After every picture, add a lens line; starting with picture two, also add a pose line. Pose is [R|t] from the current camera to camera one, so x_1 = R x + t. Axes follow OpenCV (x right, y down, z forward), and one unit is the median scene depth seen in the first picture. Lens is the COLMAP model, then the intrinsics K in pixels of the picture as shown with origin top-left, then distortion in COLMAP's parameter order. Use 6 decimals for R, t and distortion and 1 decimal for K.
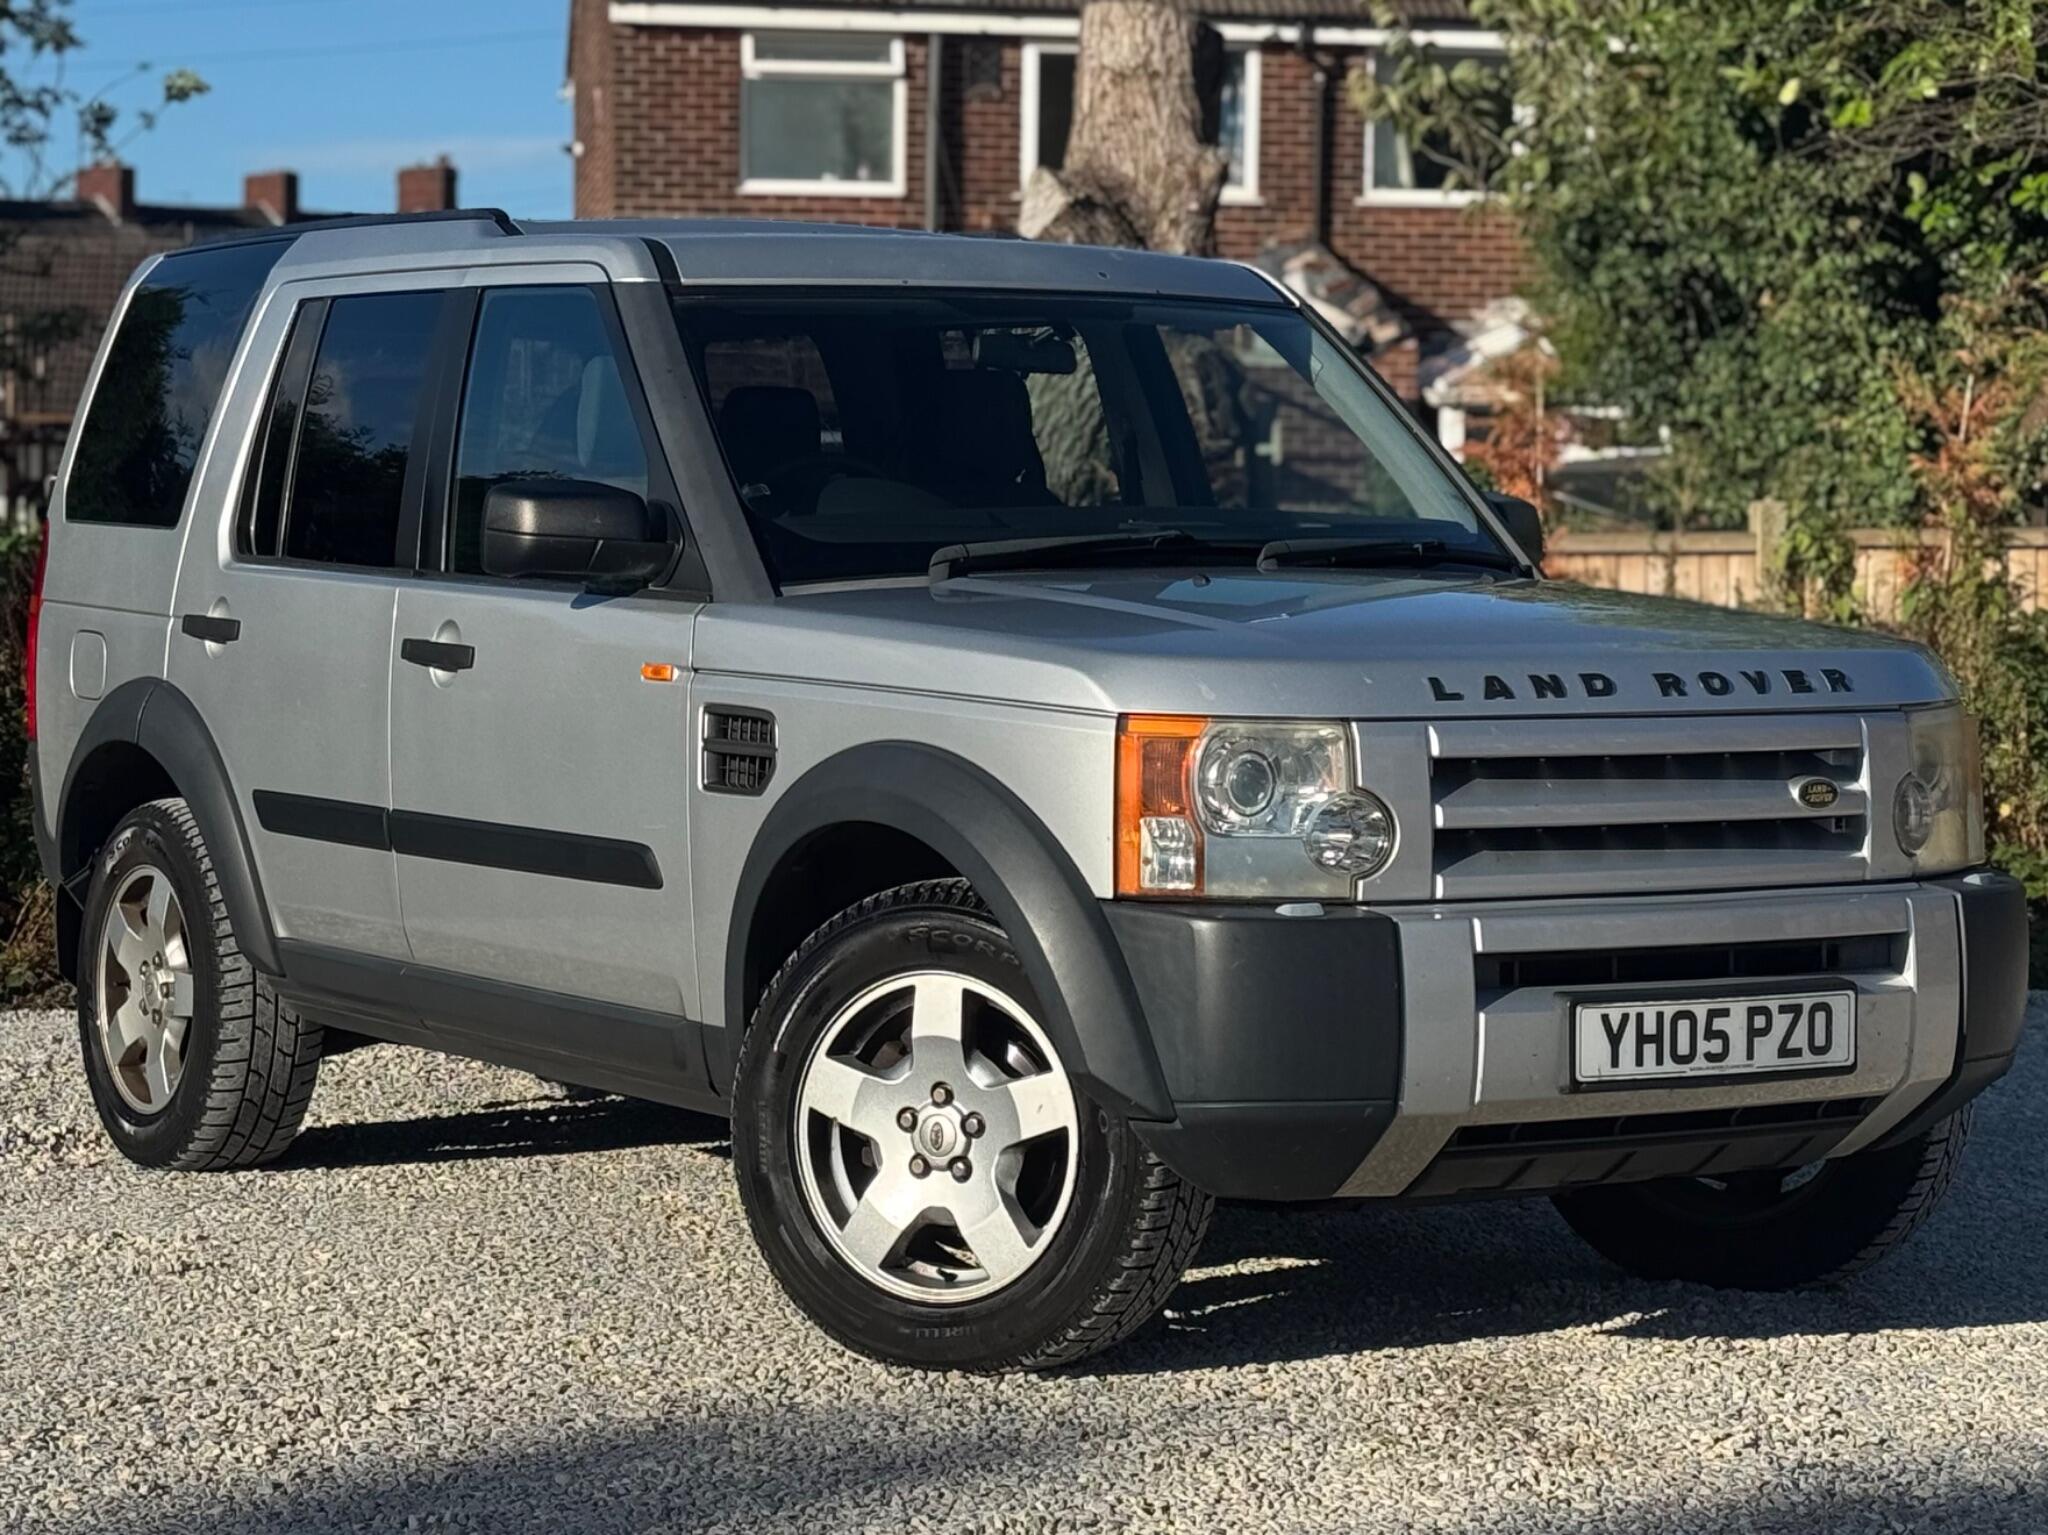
lens RADIAL K [[5710.6, 0, 969.6], [0, 5710.6, 697.3], [0, 0, 1]] dist [0.203225, 0.064039]
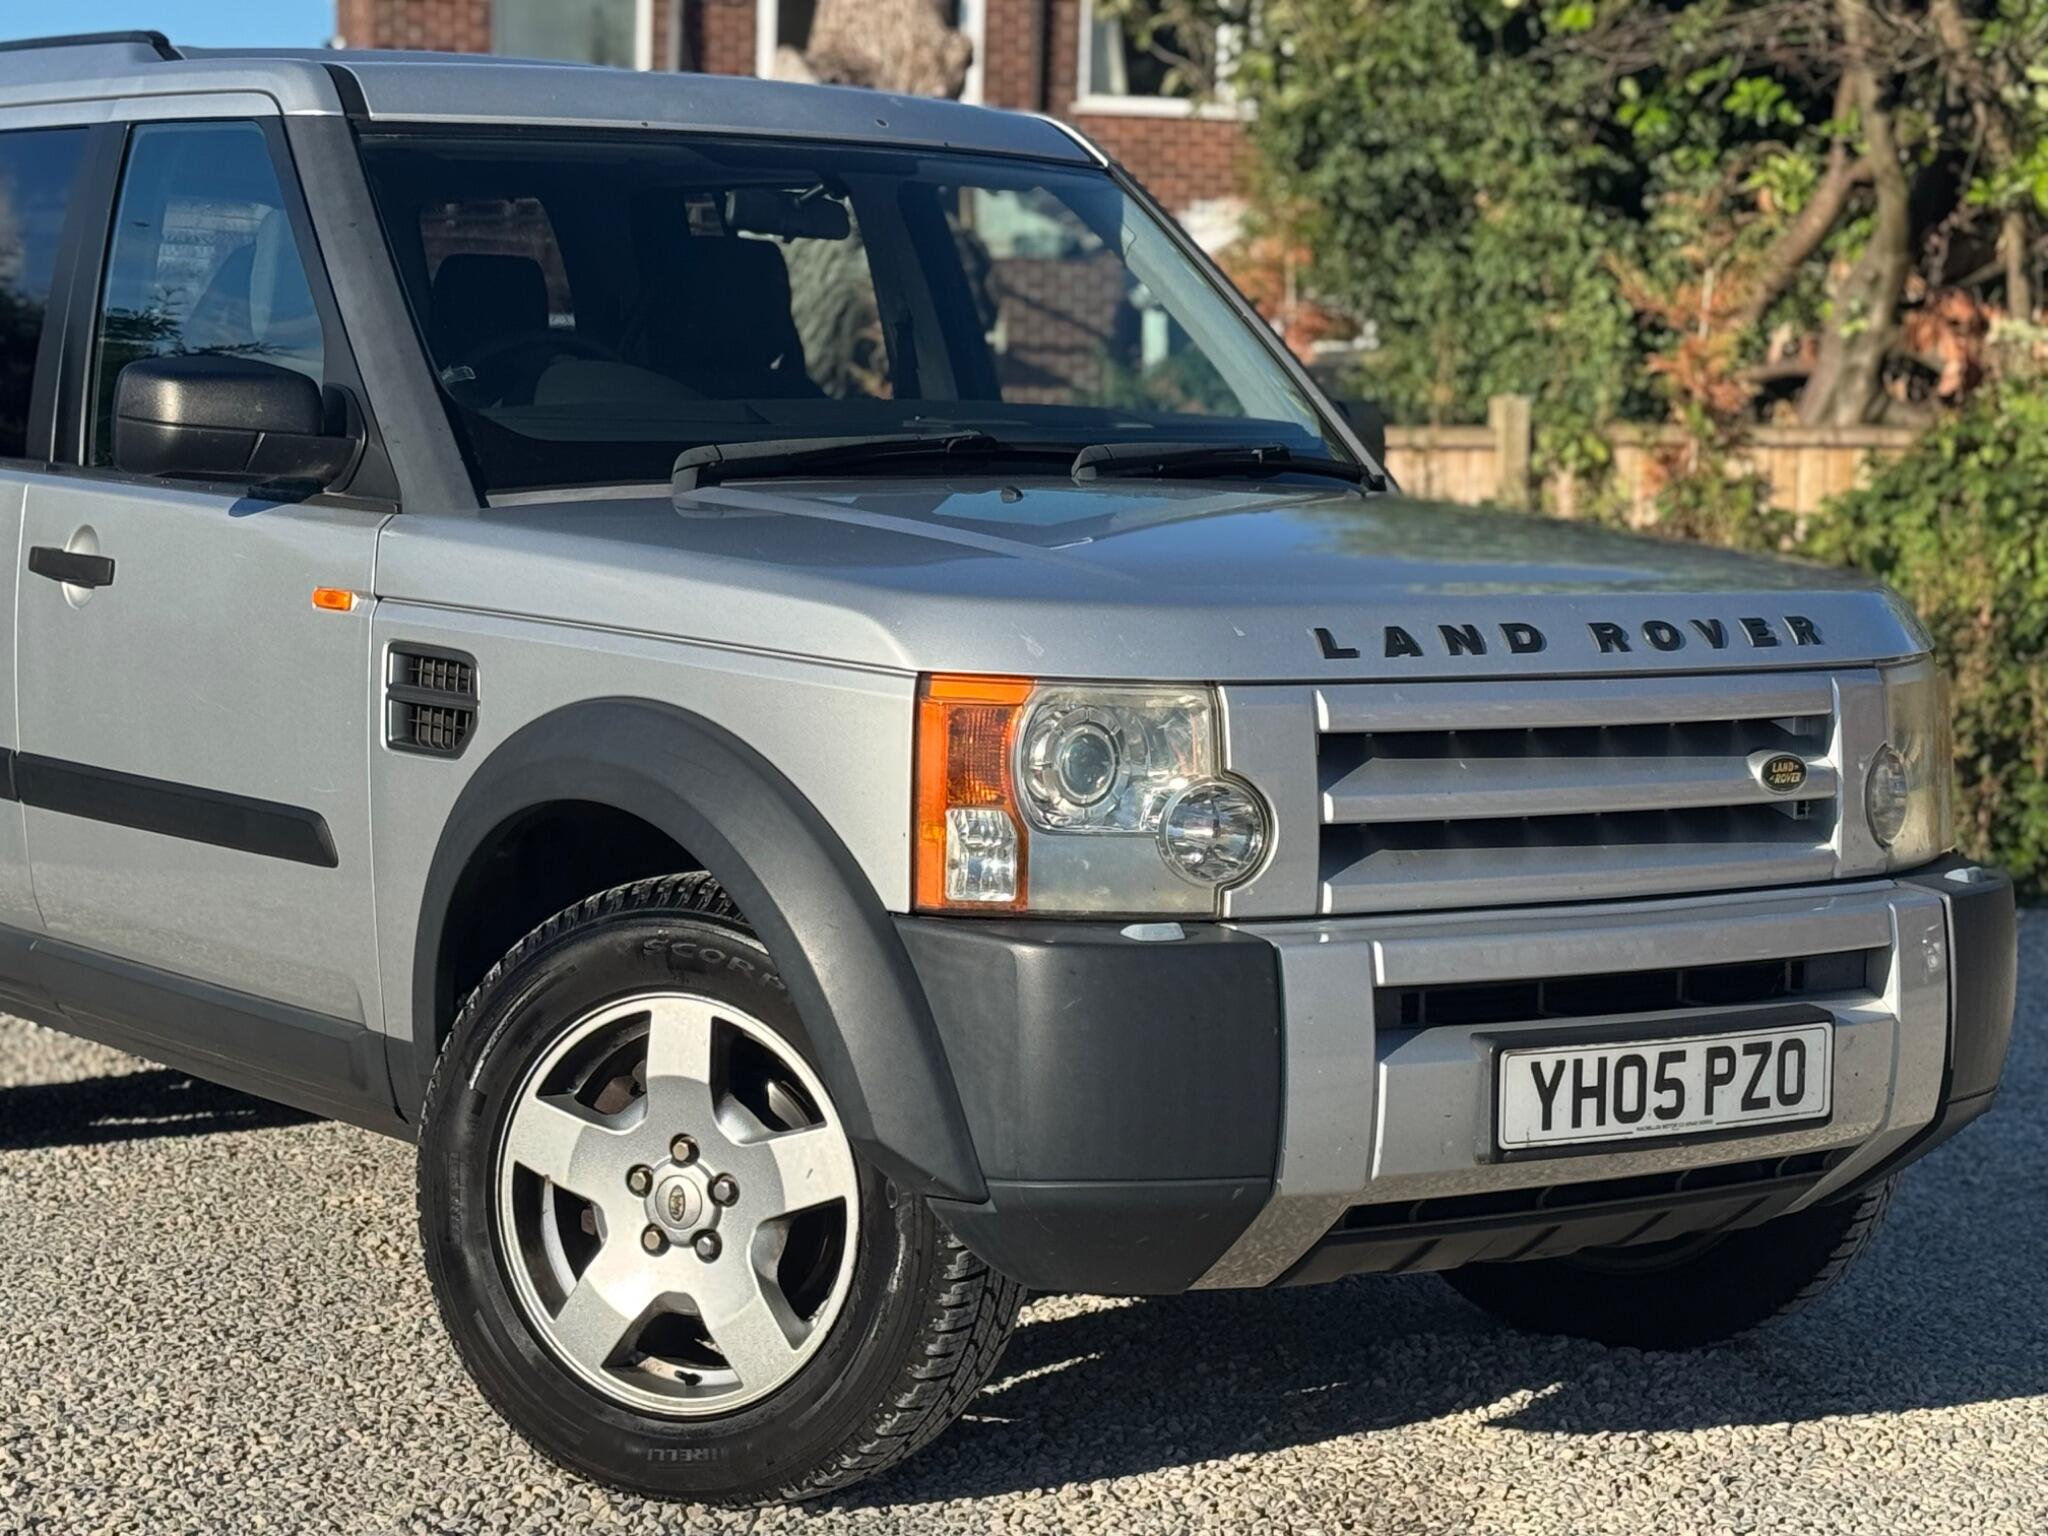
lens RADIAL K [[4565.0, 0, 1024.0], [0, 4565.0, 768.0], [0, 0, 1]] dist [0.162933, 0.087308]
pose [[0.997462, 0.007311, 0.070819, -0.003095], [-0.010813, 0.998731, 0.049187, -0.014085], [-0.070370, -0.049828, 0.996276, 0.366523]]
